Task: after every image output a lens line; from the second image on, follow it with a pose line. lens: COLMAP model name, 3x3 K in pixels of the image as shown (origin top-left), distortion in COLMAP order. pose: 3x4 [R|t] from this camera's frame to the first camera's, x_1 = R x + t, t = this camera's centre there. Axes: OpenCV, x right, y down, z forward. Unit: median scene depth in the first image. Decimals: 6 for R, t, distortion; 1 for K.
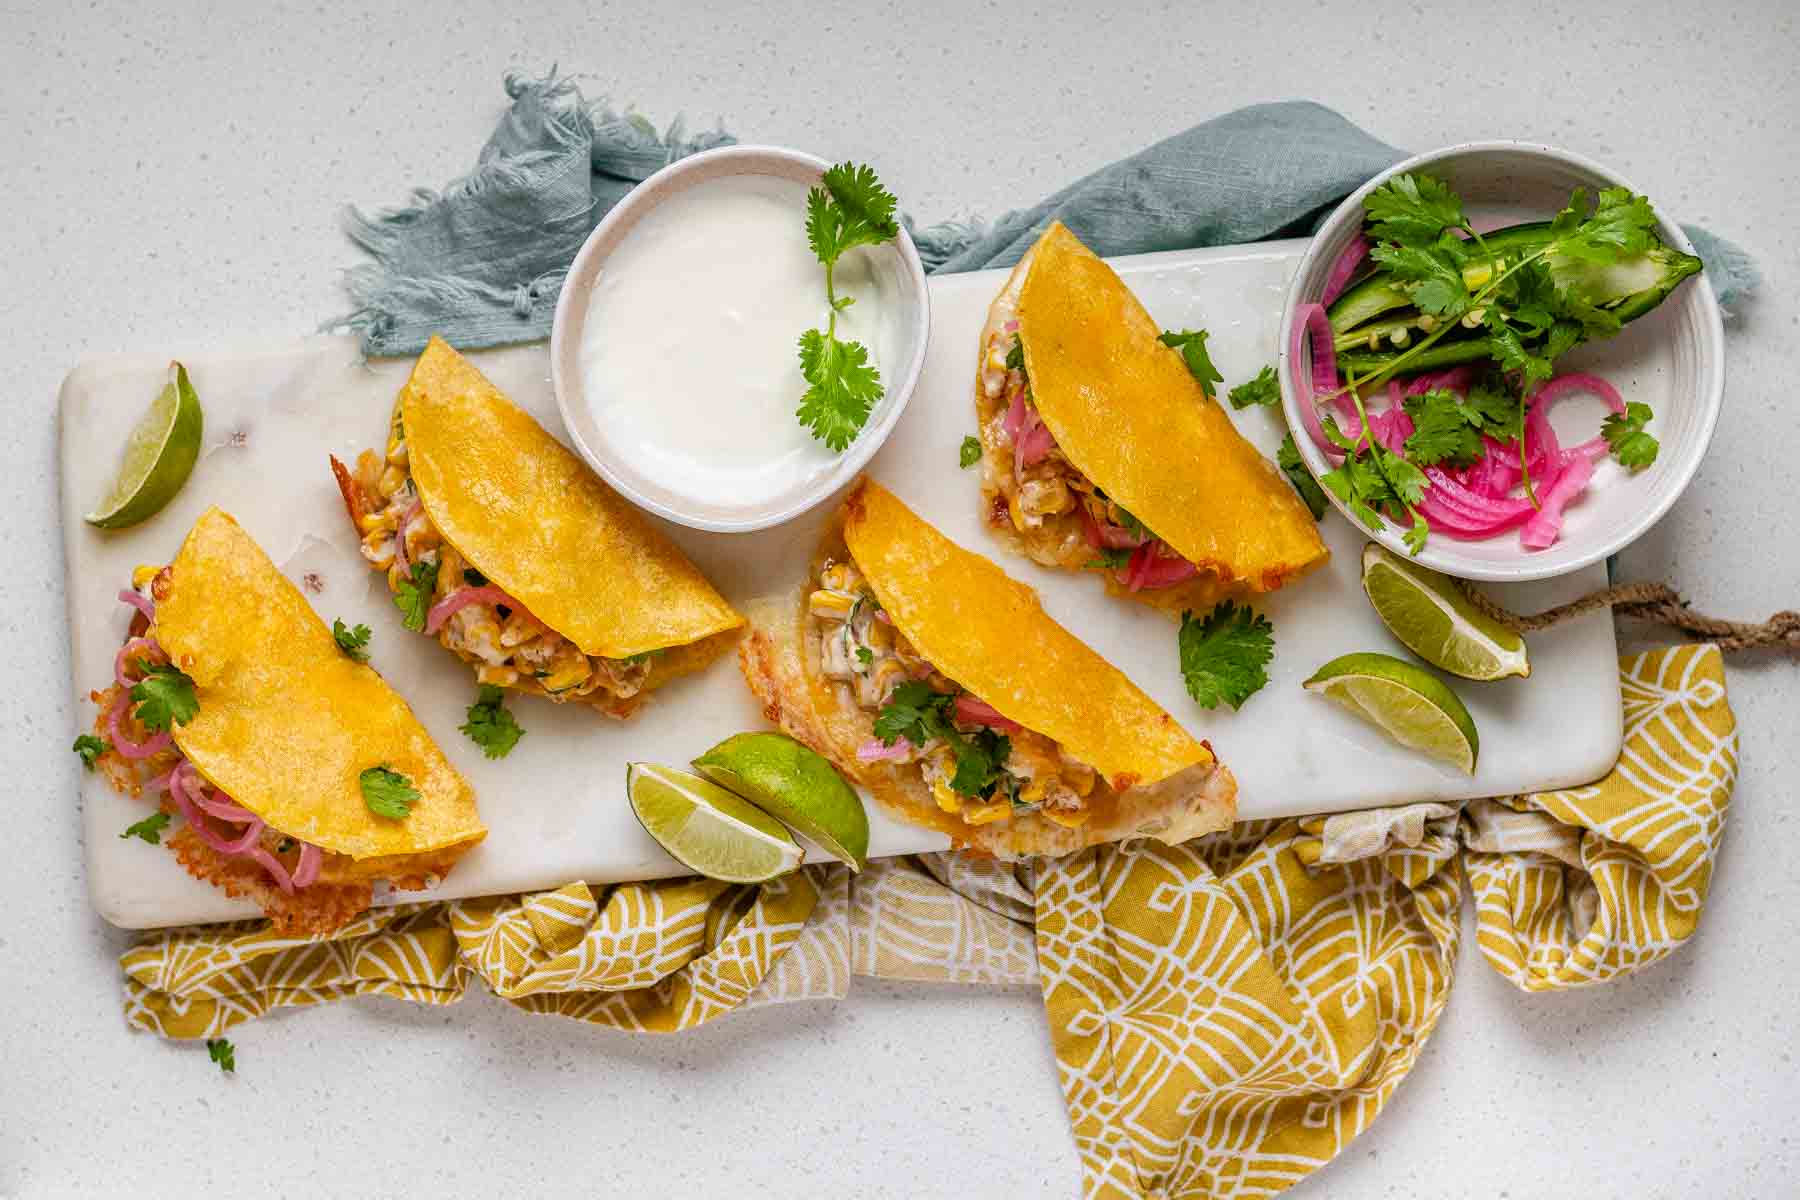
lens RADIAL K [[5063.9, 0, 900.0], [0, 5063.9, 600.0], [0, 0, 1]] dist [0.082826, -0.834627]
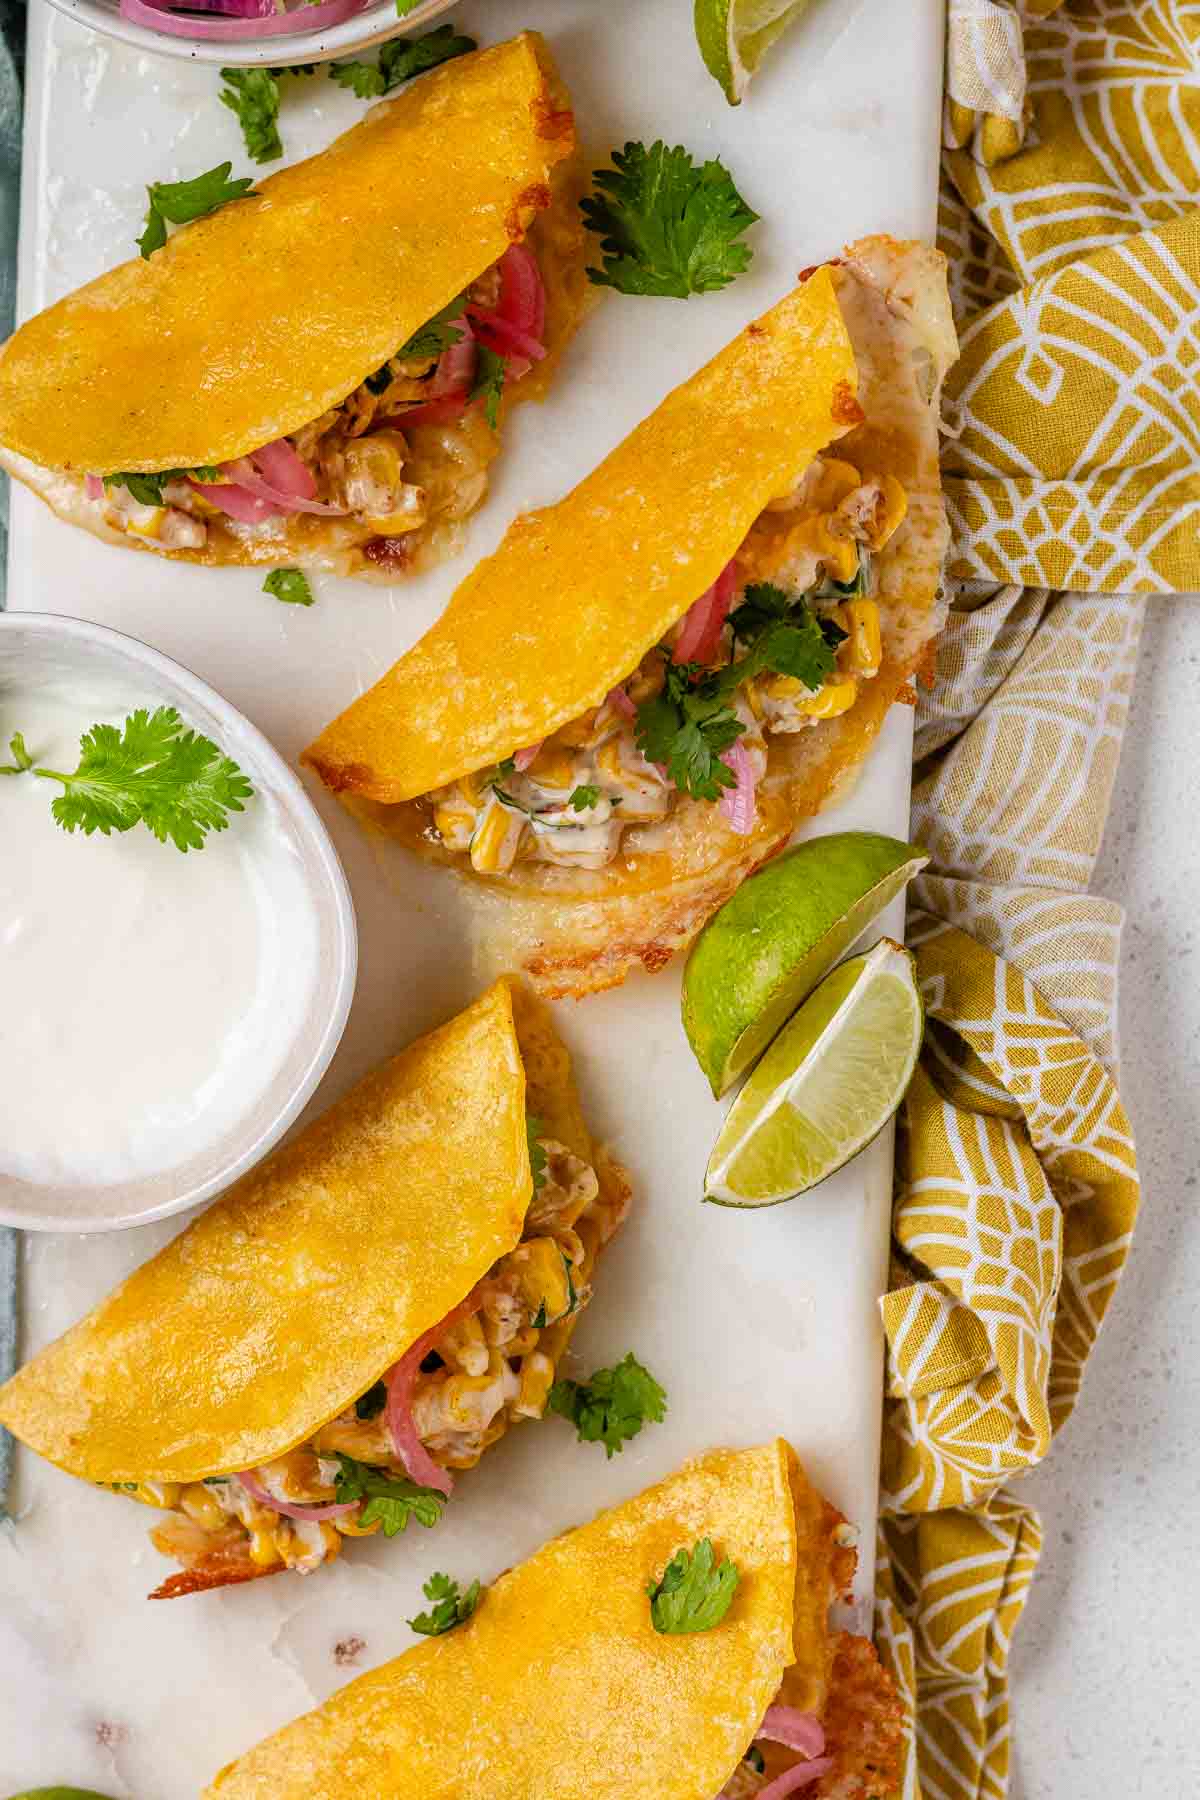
lens RADIAL K [[5063.9, 0, 600.0], [0, 5063.9, 900.0], [0, 0, 1]] dist [0.082826, -0.834627]
pose [[0.142341, -0.989661, -0.017603, -0.008068], [0.989810, 0.142386, -0.001274, 0.015227], [0.003767, -0.017242, 0.999844, 0.377304]]
